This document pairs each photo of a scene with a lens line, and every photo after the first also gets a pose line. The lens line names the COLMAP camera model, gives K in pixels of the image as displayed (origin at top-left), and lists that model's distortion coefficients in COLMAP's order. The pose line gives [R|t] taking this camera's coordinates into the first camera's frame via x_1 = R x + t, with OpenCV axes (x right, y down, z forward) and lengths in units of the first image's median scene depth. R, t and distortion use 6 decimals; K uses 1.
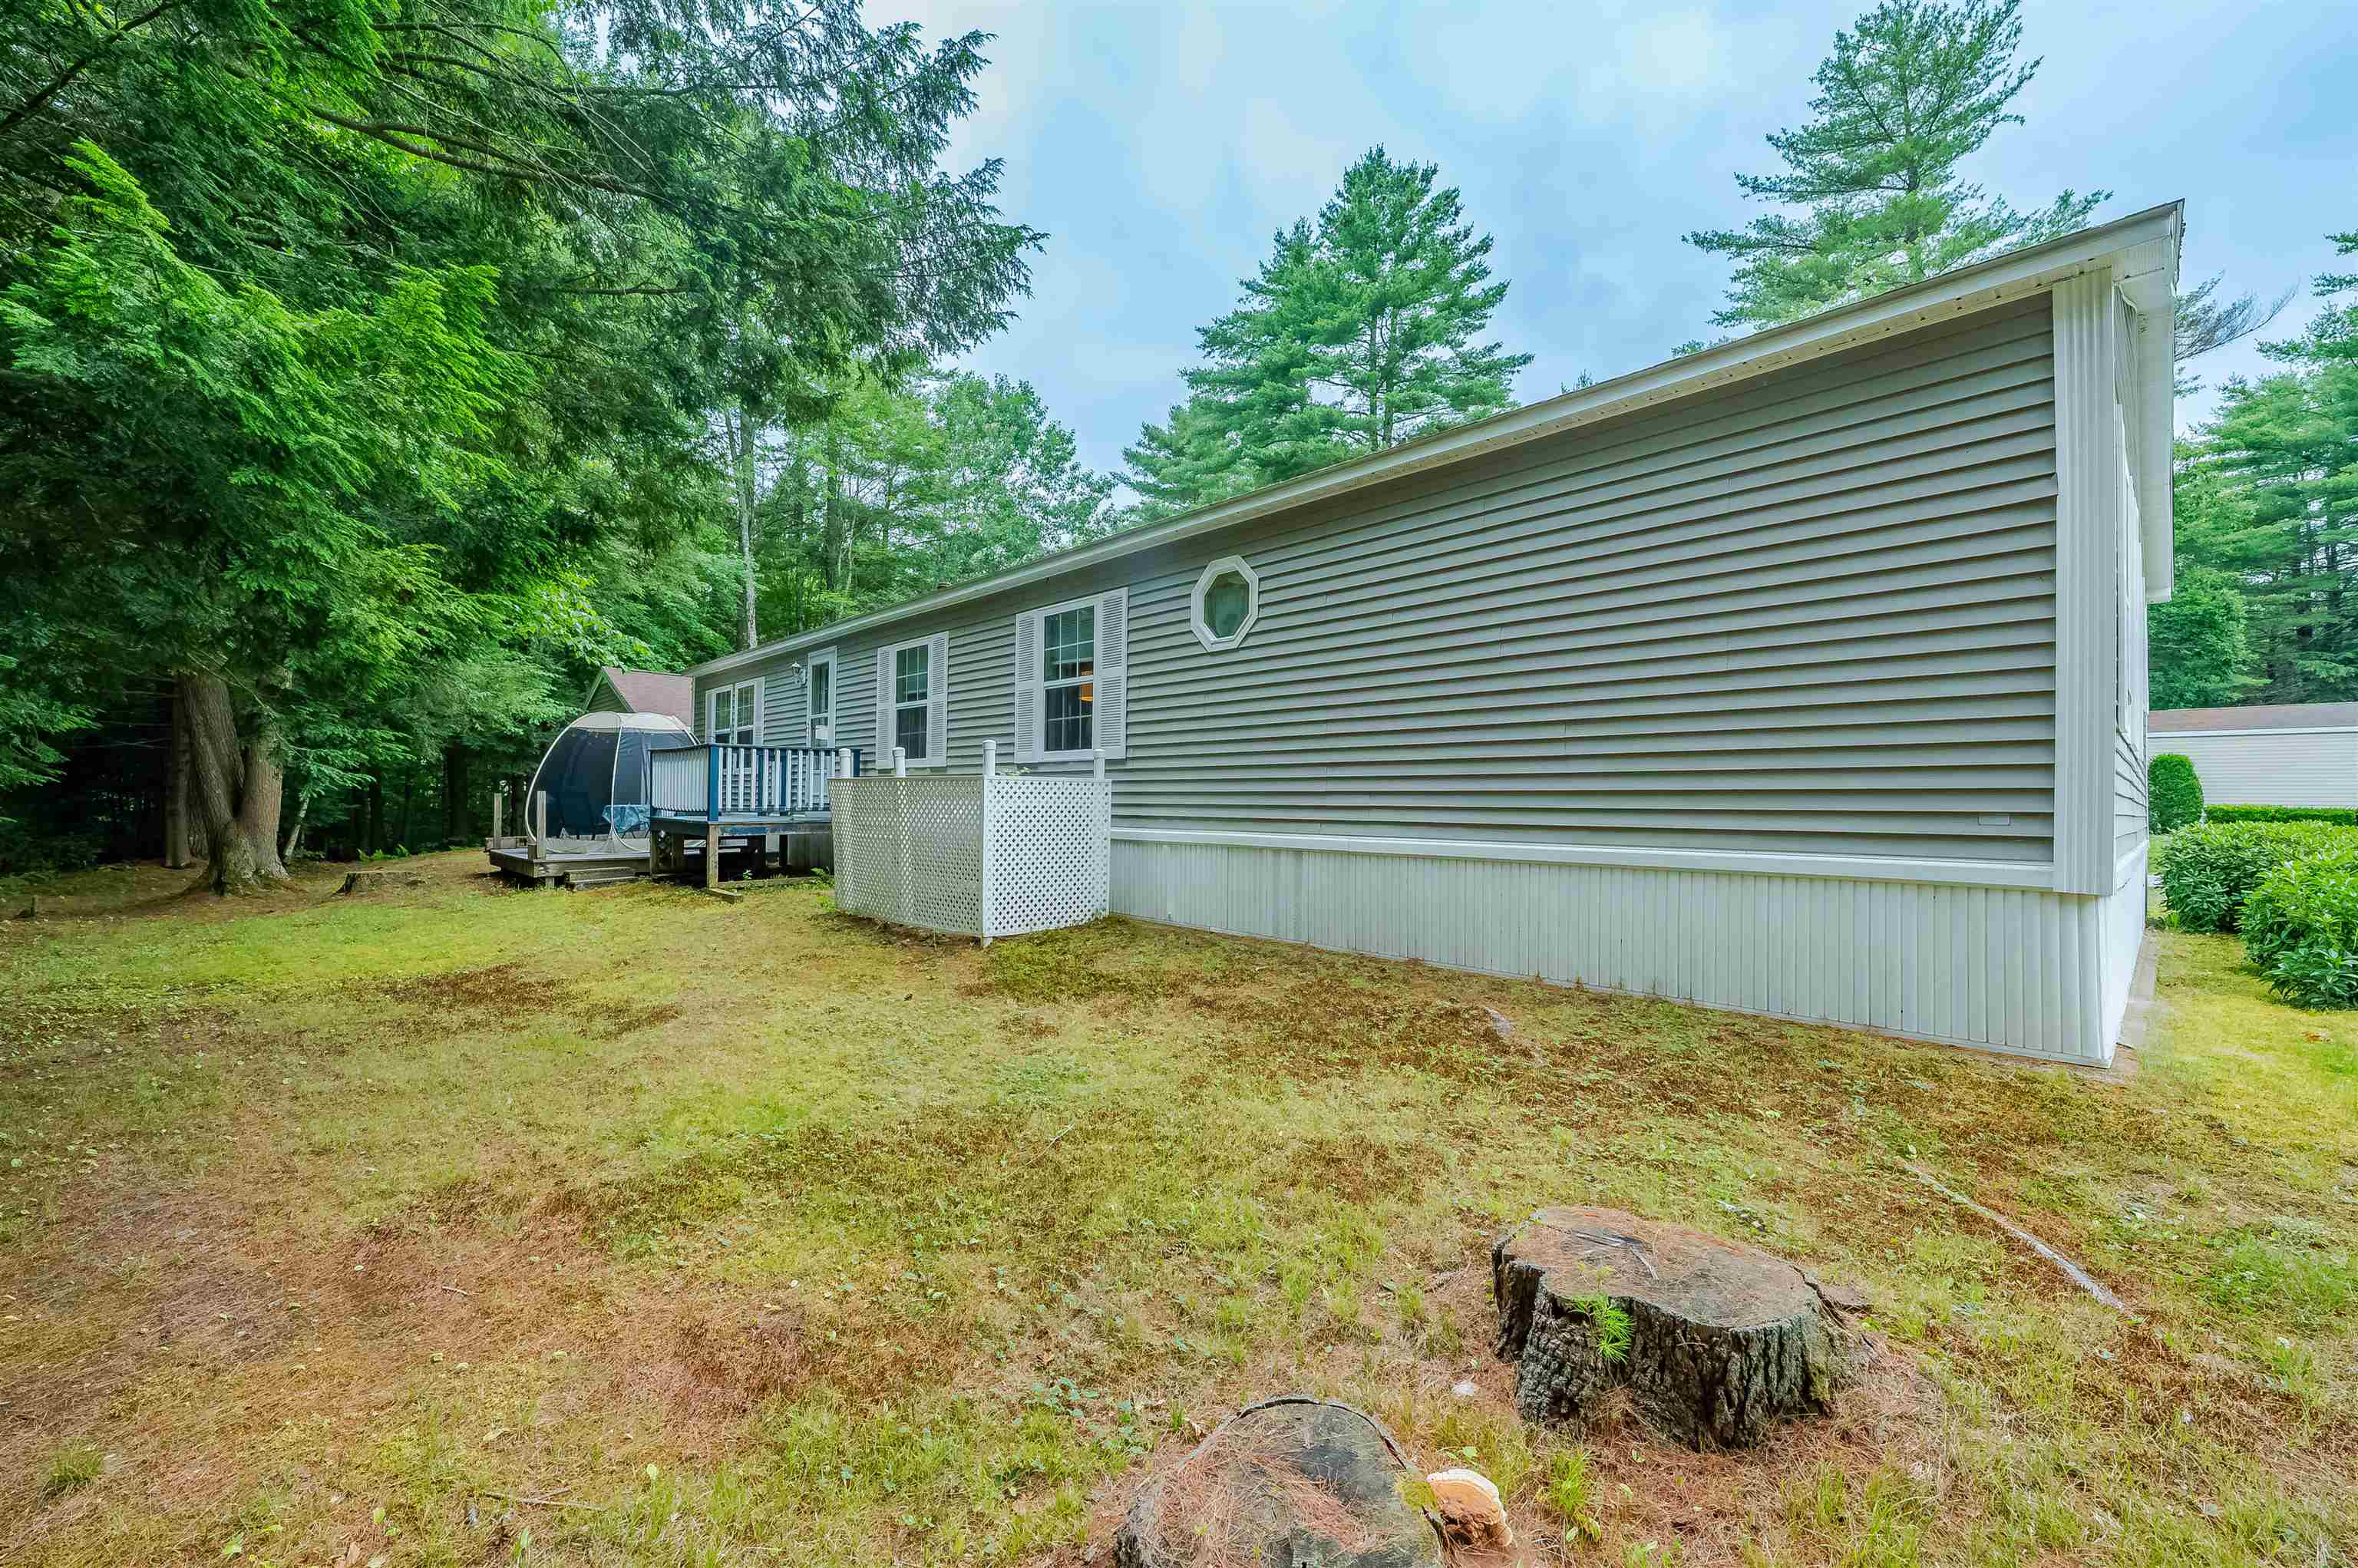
lens RADIAL K [[933.6, 0, 1179.0], [0, 933.6, 784.0], [0, 0, 1]] dist [-0.001062, 0.000030]
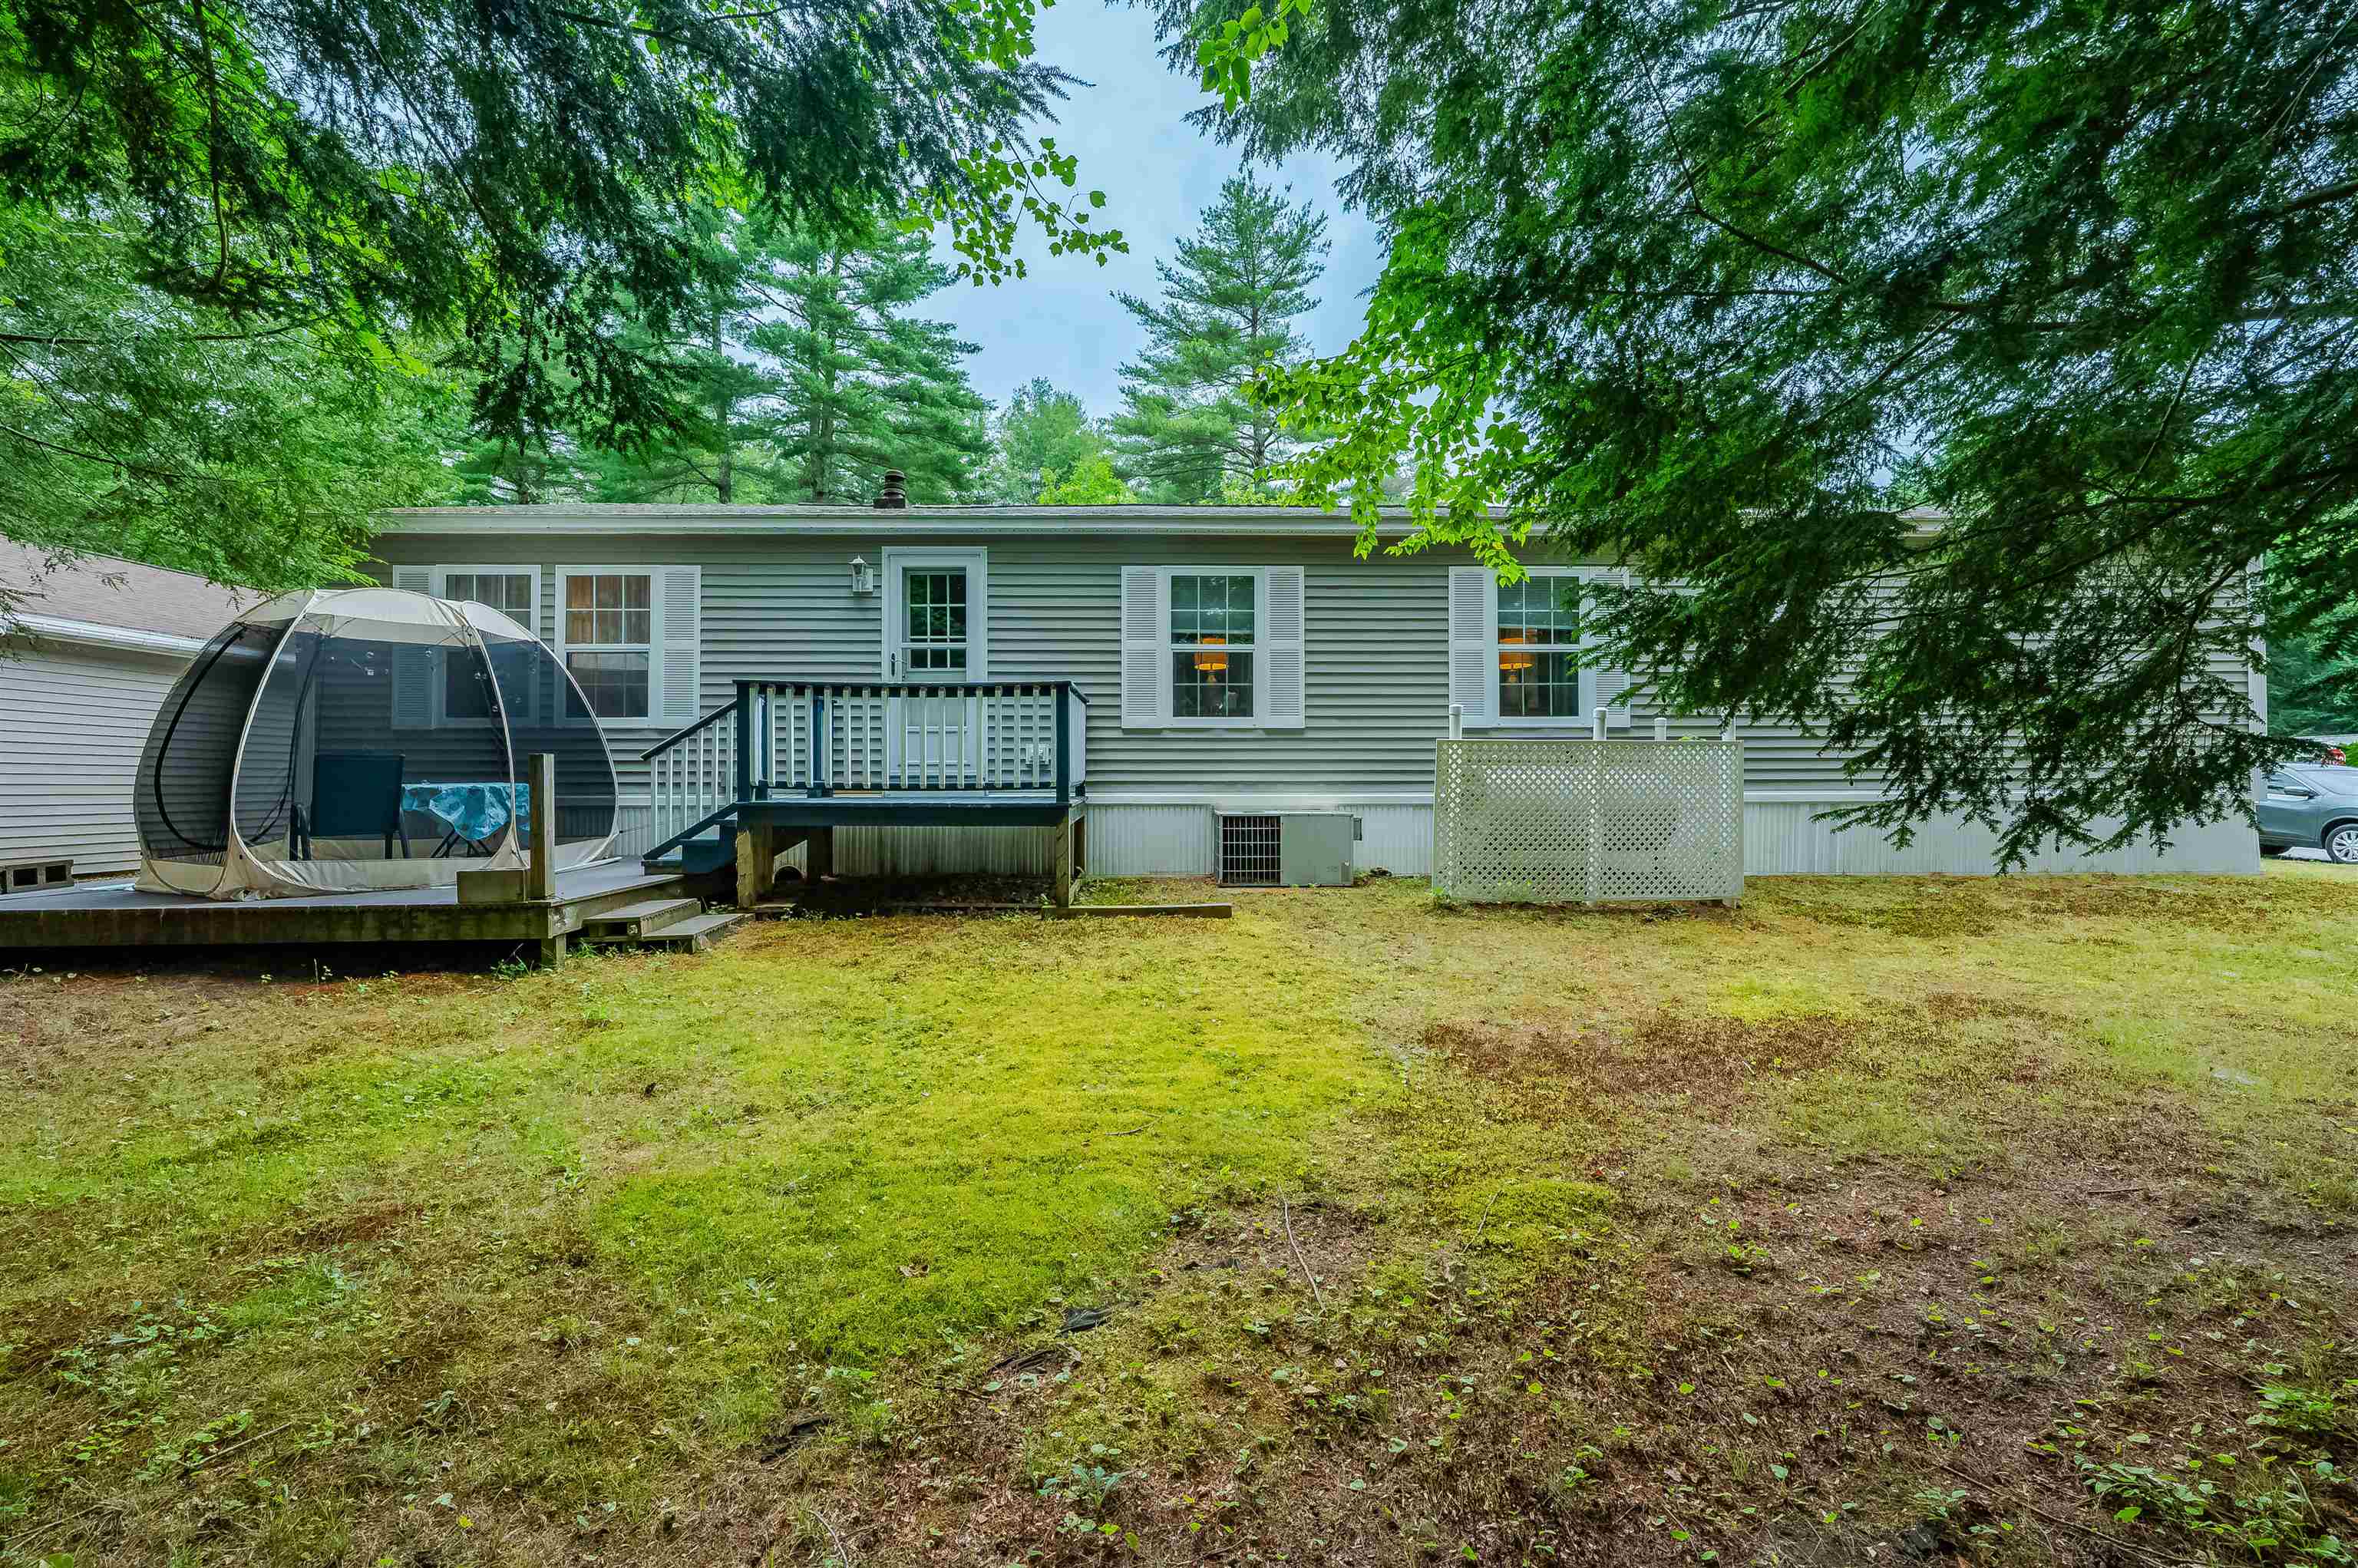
lens RADIAL K [[912.4, 0, 1179.0], [0, 912.4, 784.0], [0, 0, 1]] dist [0.000016, 0.000013]
pose [[0.676881, -0.016466, 0.735908, -0.812943], [-0.004725, 0.999632, 0.026713, 0.008886], [-0.736077, -0.021558, 0.676554, 0.459090]]
